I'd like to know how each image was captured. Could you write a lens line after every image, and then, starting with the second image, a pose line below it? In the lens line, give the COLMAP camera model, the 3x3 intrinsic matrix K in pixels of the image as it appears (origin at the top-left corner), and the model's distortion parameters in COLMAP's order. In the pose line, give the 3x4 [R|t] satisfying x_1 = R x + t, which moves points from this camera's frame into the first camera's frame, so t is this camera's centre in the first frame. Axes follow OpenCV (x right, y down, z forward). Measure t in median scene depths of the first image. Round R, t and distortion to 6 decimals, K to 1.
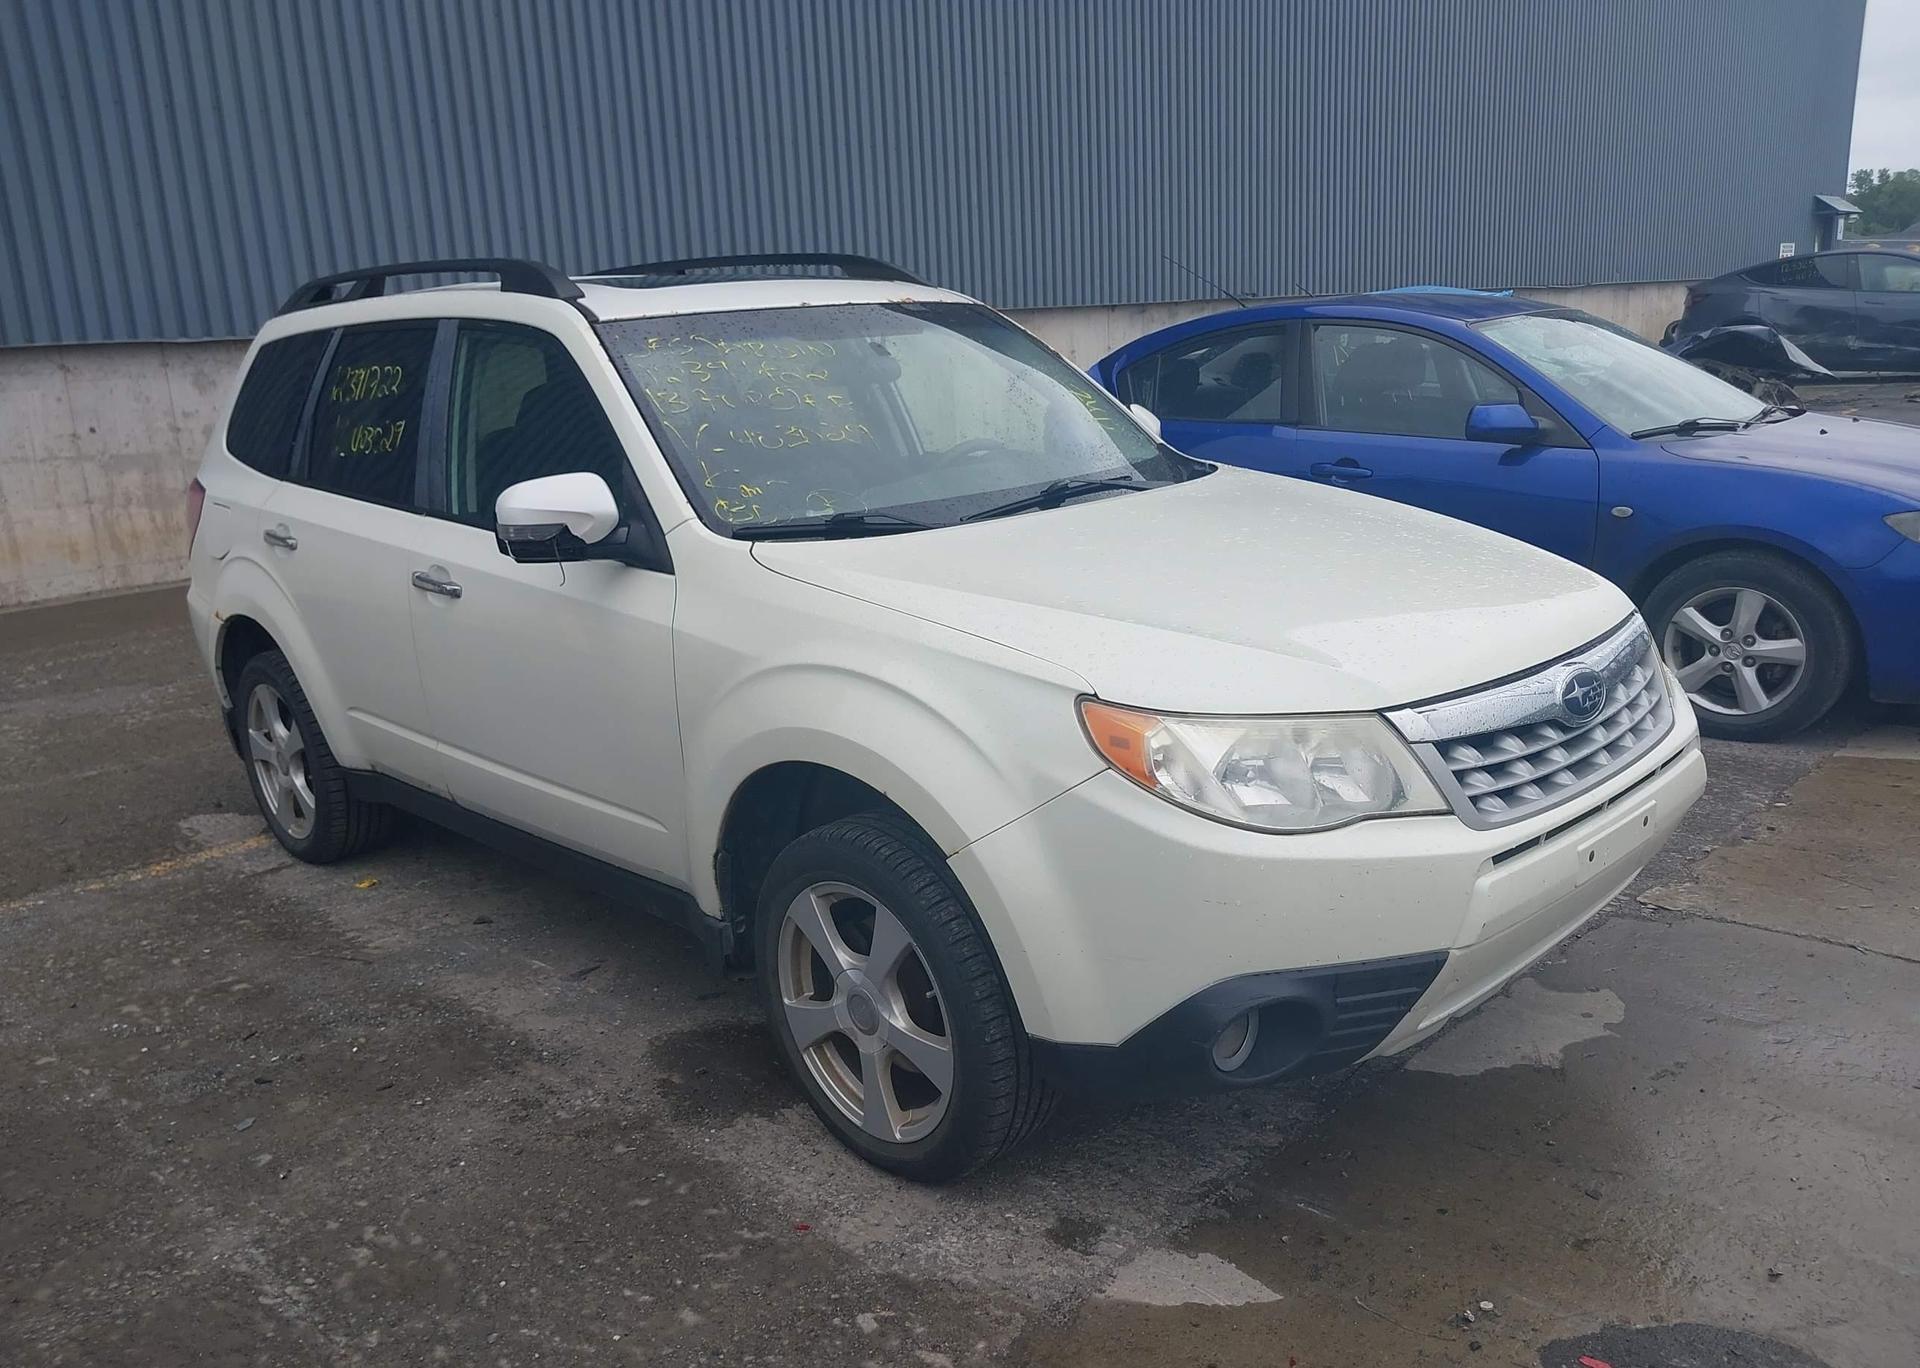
lens RADIAL K [[1476.5, 0, 970.4], [0, 1476.5, 684.3], [0, 0, 1]] dist [0.022093, -0.023831]
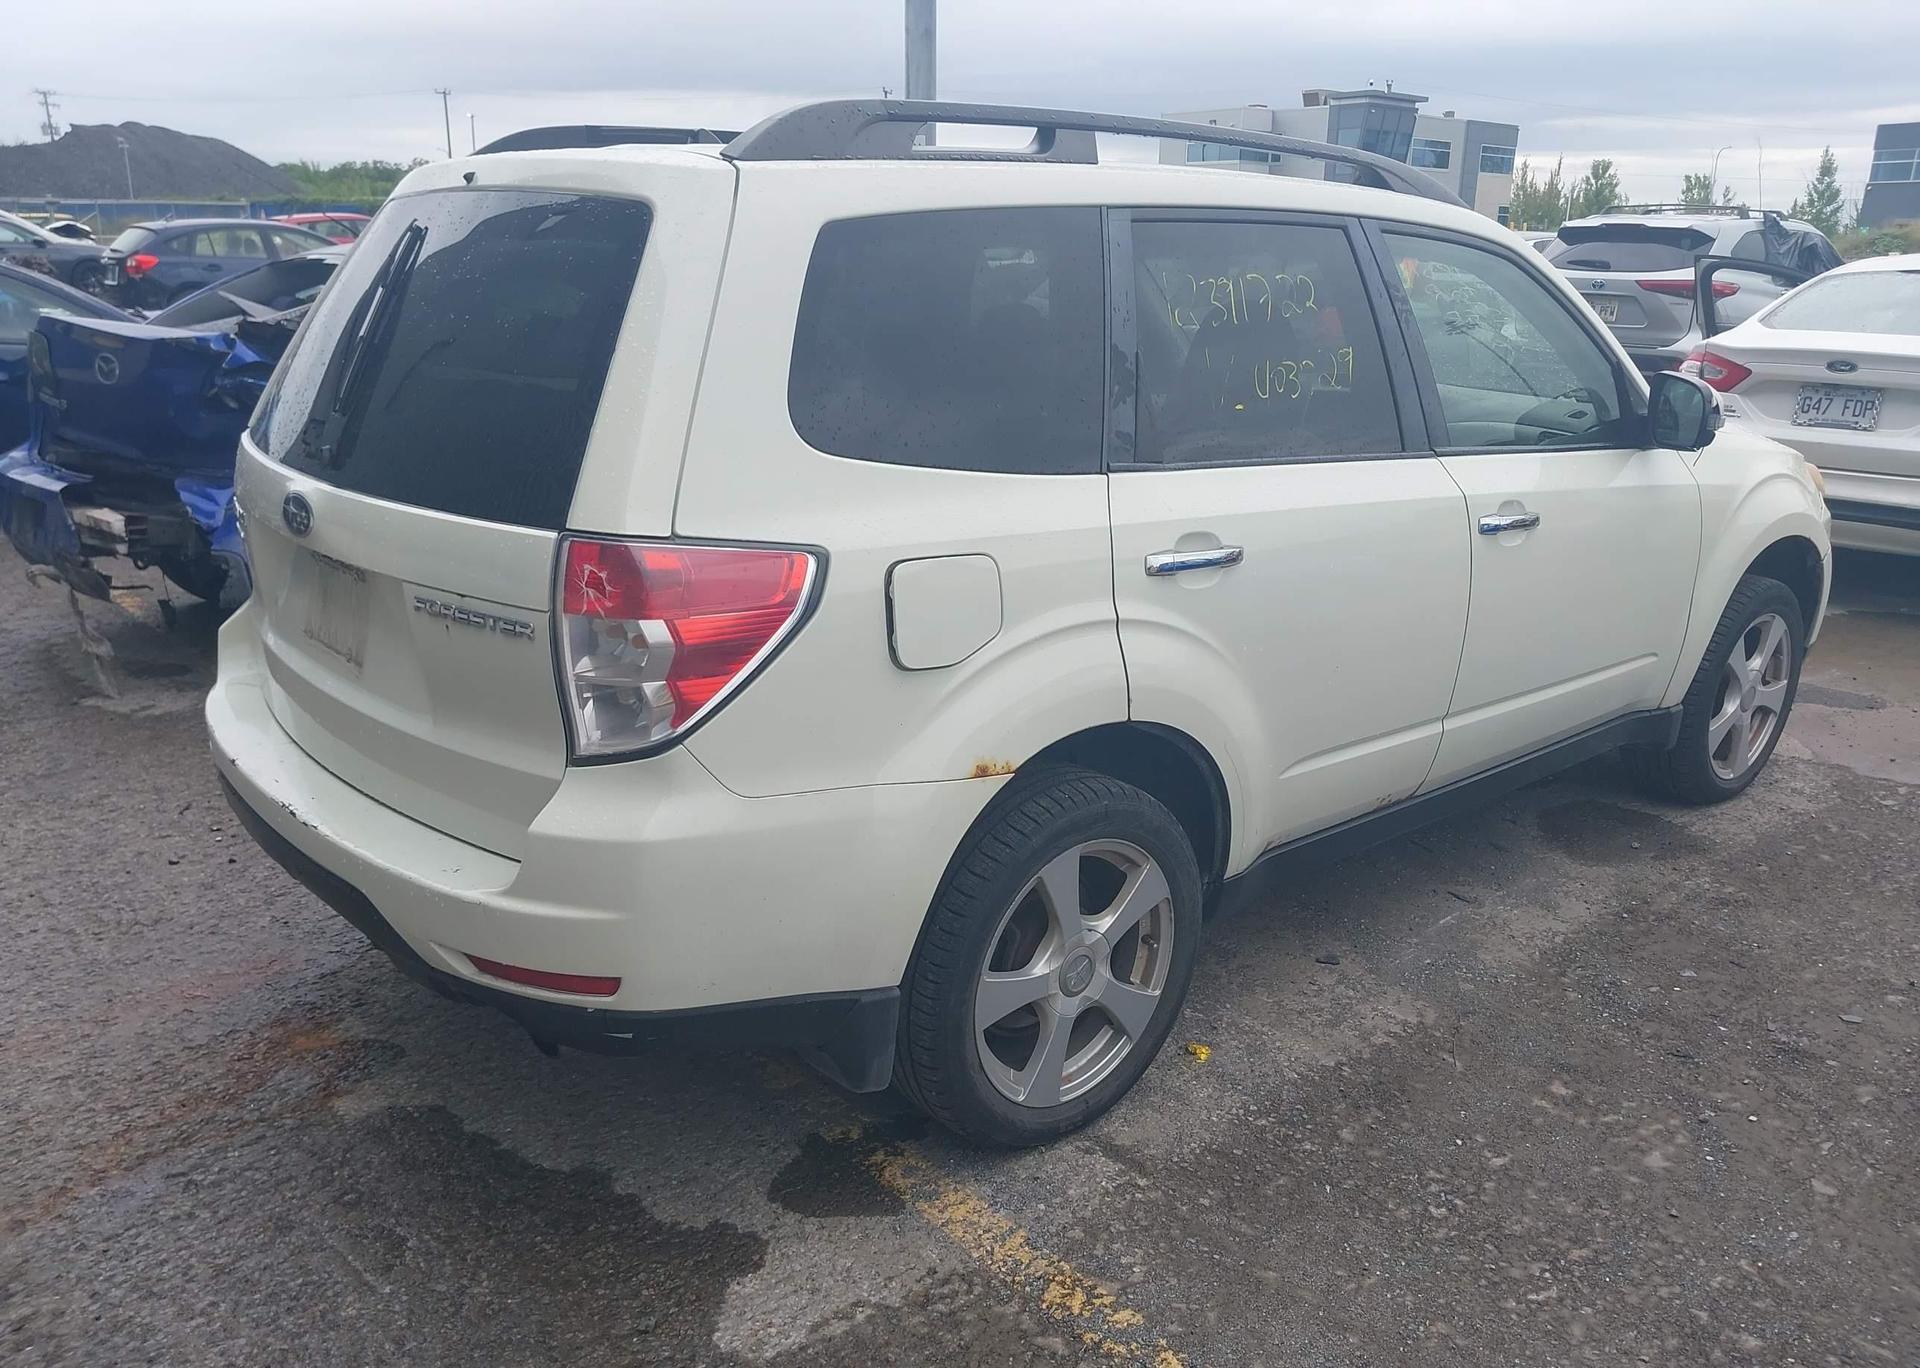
lens RADIAL K [[1476.5, 0, 970.4], [0, 1476.5, 684.3], [0, 0, 1]] dist [0.022093, -0.023831]
pose [[0.082611, -0.223204, 0.971265, -1.312357], [0.227688, 0.953046, 0.199652, -0.232588], [-0.970223, 0.204652, 0.129553, 1.248275]]
